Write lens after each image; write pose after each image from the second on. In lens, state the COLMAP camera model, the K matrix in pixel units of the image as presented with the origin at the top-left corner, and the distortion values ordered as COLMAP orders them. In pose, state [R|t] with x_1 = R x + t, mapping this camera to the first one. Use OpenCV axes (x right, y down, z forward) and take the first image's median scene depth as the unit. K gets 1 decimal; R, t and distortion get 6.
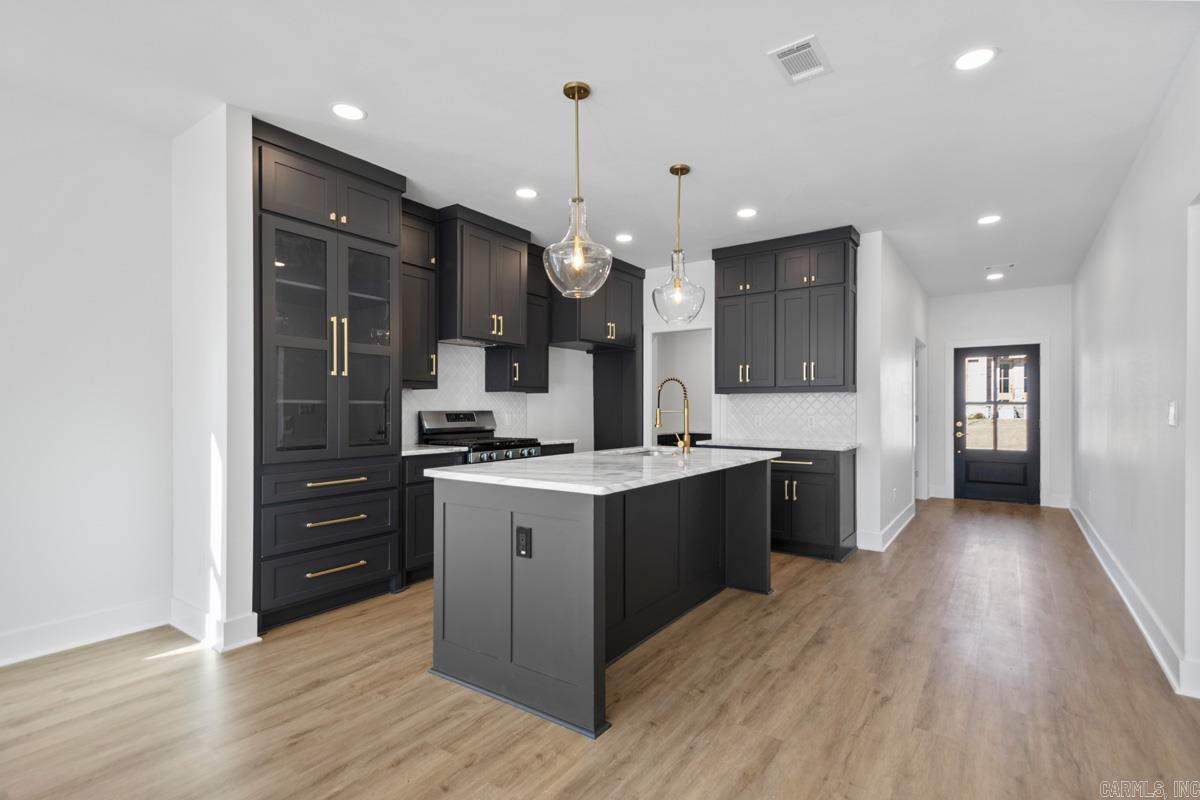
lens RADIAL K [[557.3, 0, 613.9], [0, 557.3, 407.7], [0, 0, 1]] dist [0.032366, -0.014155]
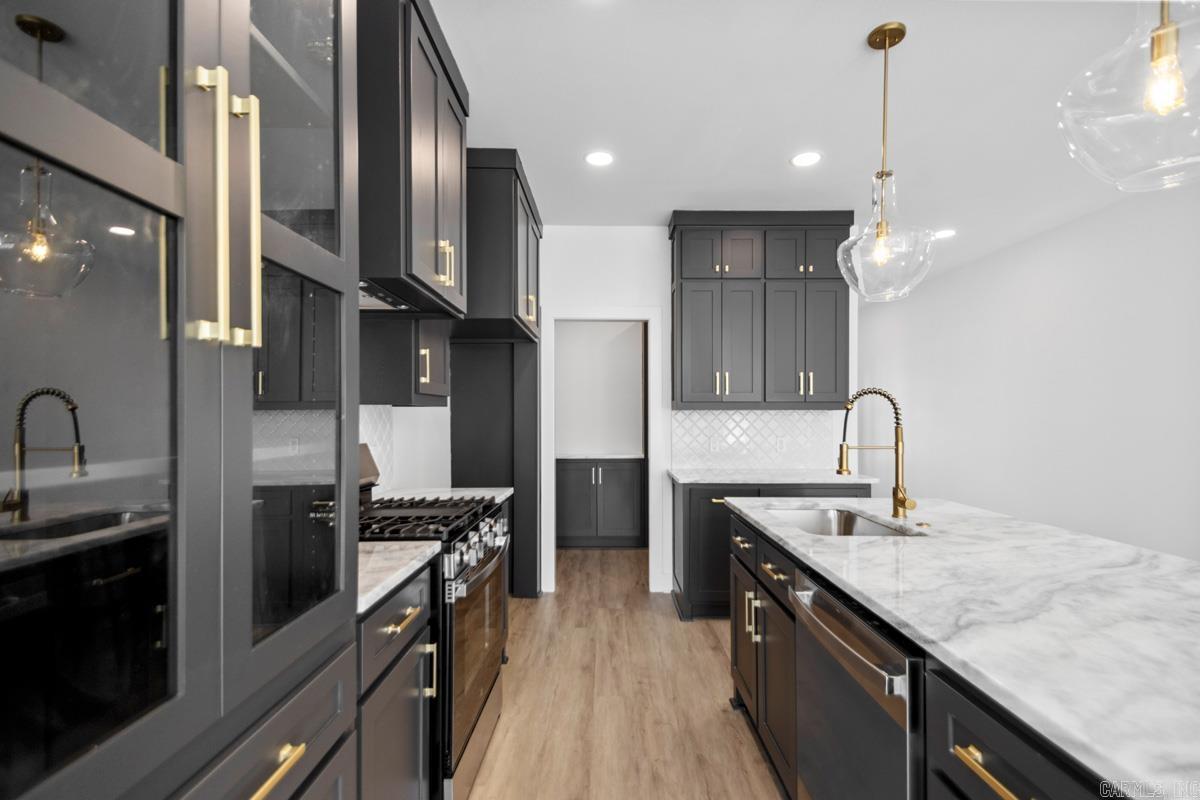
lens RADIAL K [[557.3, 0, 606.2], [0, 557.3, 413.3], [0, 0, 1]] dist [0.032366, -0.014155]
pose [[0.818136, 0.000105, 0.575025, -0.476721], [0.002012, 0.999993, -0.003046, -0.027612], [-0.575022, 0.003649, 0.818130, 0.699392]]
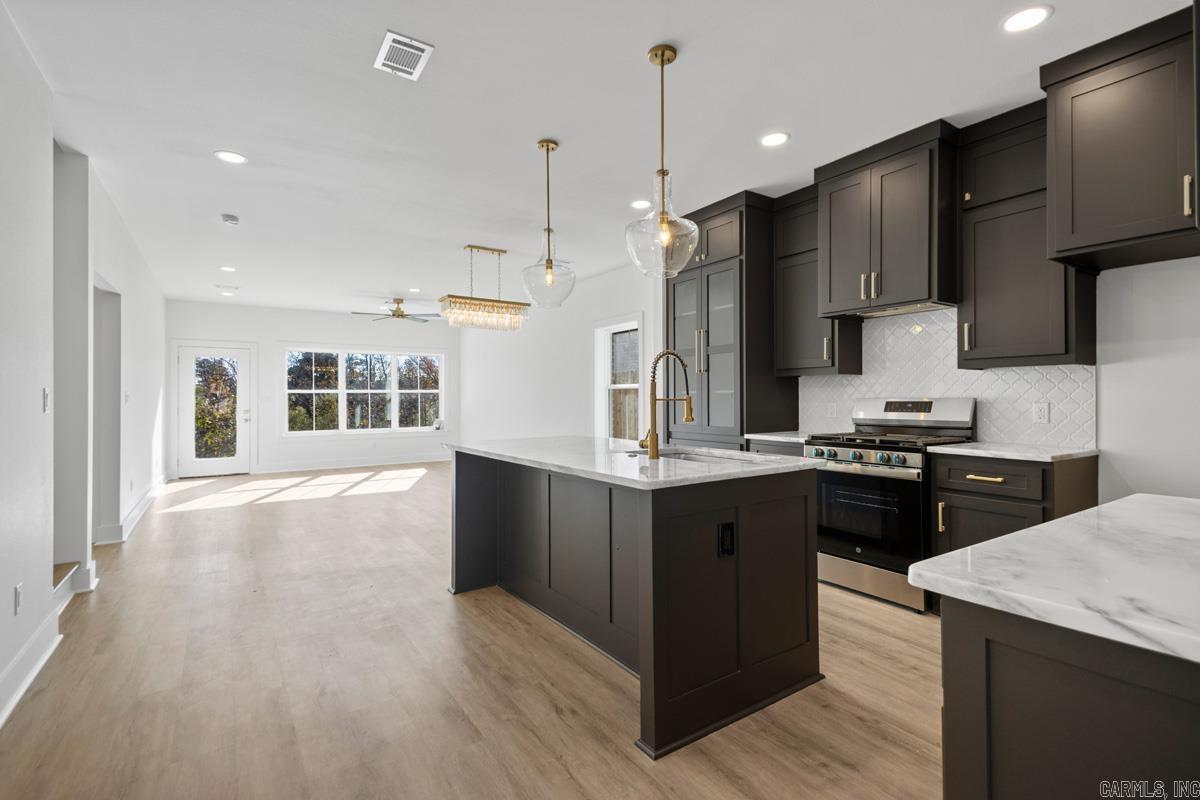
lens RADIAL K [[557.3, 0, 609.5], [0, 557.3, 390.9], [0, 0, 1]] dist [0.032366, -0.014155]
pose [[-0.350199, -0.016407, -0.936531, 0.815260], [-0.000257, 0.999848, -0.017420, 0.011764], [0.936675, -0.005860, -0.350150, 1.206861]]
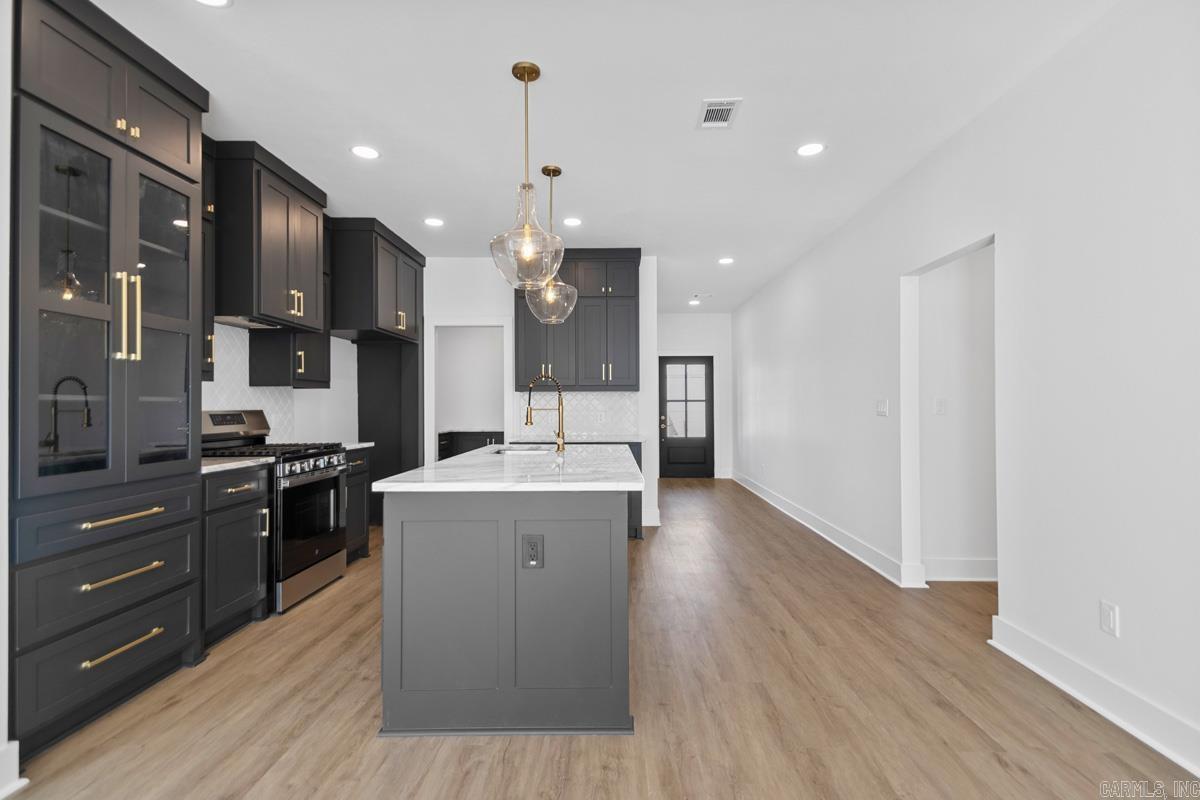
lens RADIAL K [[557.3, 0, 601.9], [0, 557.3, 399.0], [0, 0, 1]] dist [0.032366, -0.014155]
pose [[0.832181, 0.001799, 0.554501, -0.377859], [0.004657, 0.999937, -0.010232, 0.000100], [-0.554485, 0.011097, 0.832120, 0.111155]]
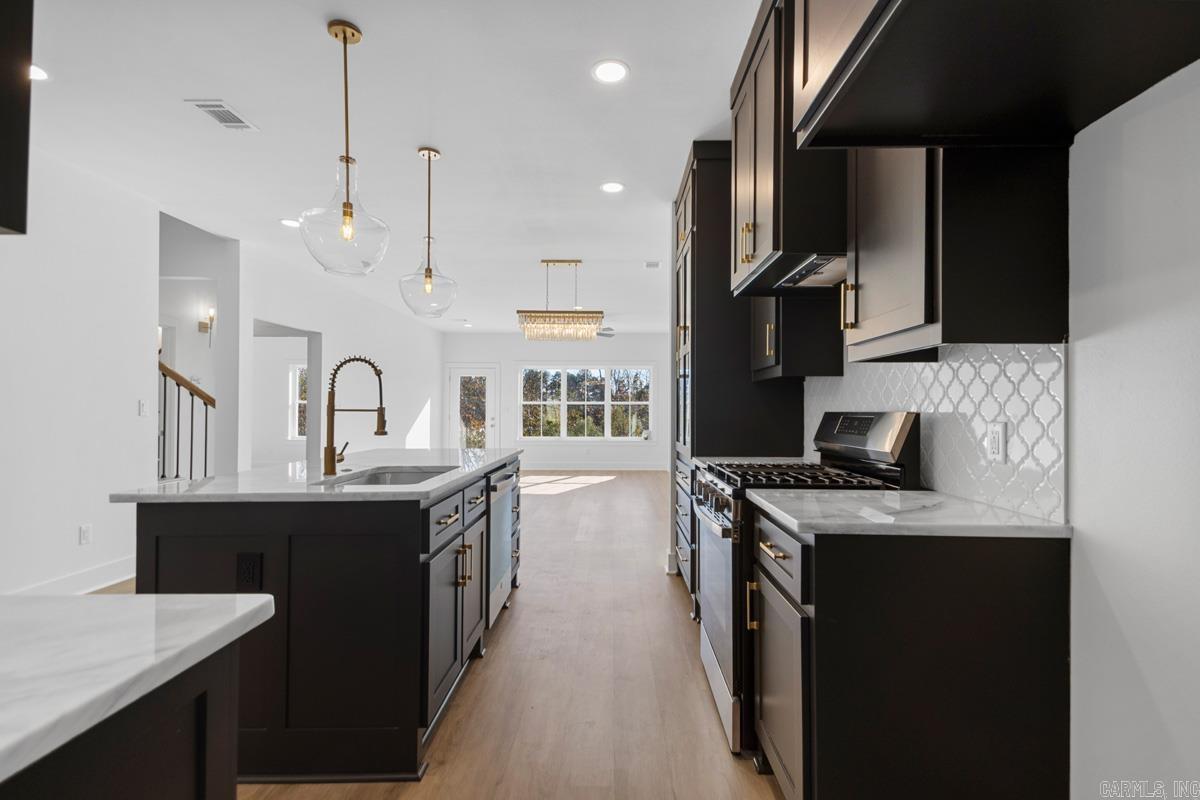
lens RADIAL K [[557.3, 0, 597.7], [0, 557.3, 403.8], [0, 0, 1]] dist [0.032366, -0.014155]
pose [[-0.821993, -0.015929, -0.569275, 0.231000], [-0.010871, 0.999865, -0.012281, 0.008522], [0.569394, -0.003906, -0.822056, 1.748154]]
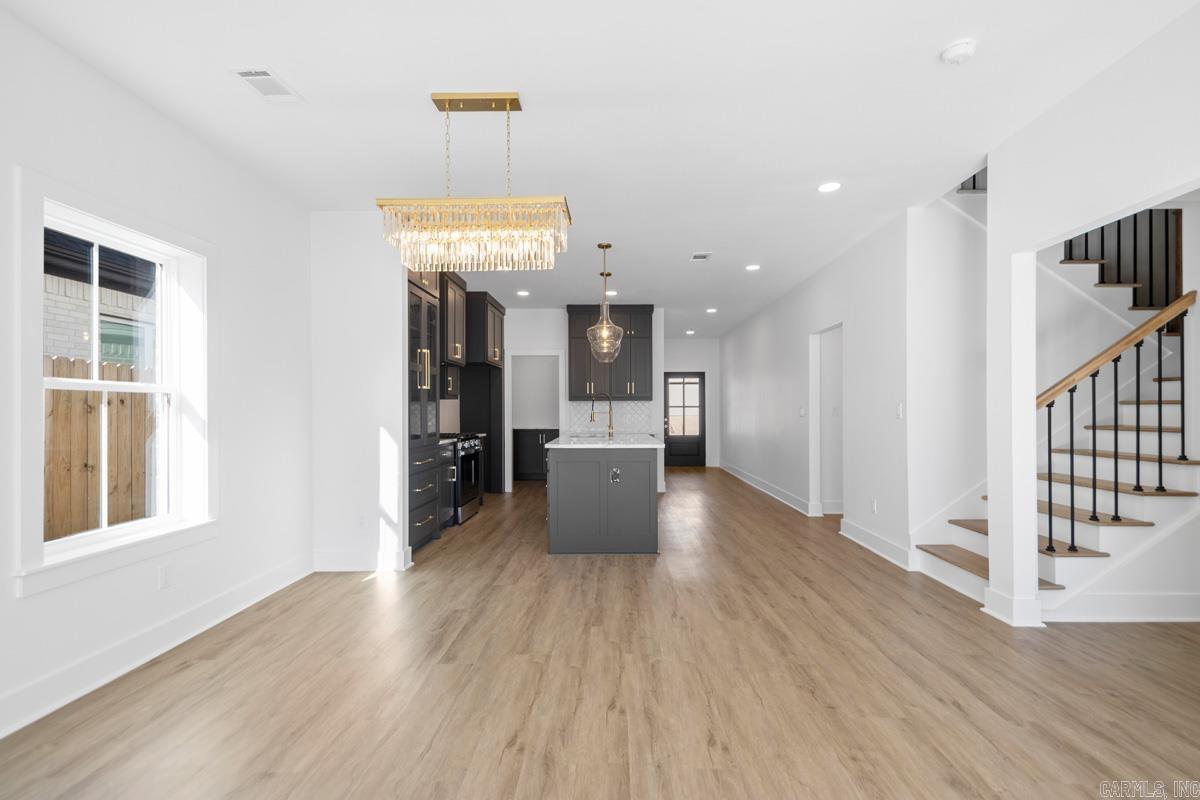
lens RADIAL K [[557.3, 0, 604.2], [0, 557.3, 407.1], [0, 0, 1]] dist [0.032366, -0.014155]
pose [[0.828708, -0.000559, 0.559681, -0.885588], [0.003921, 0.999981, -0.004806, -0.000603], [-0.559667, 0.006177, 0.828694, -0.454453]]
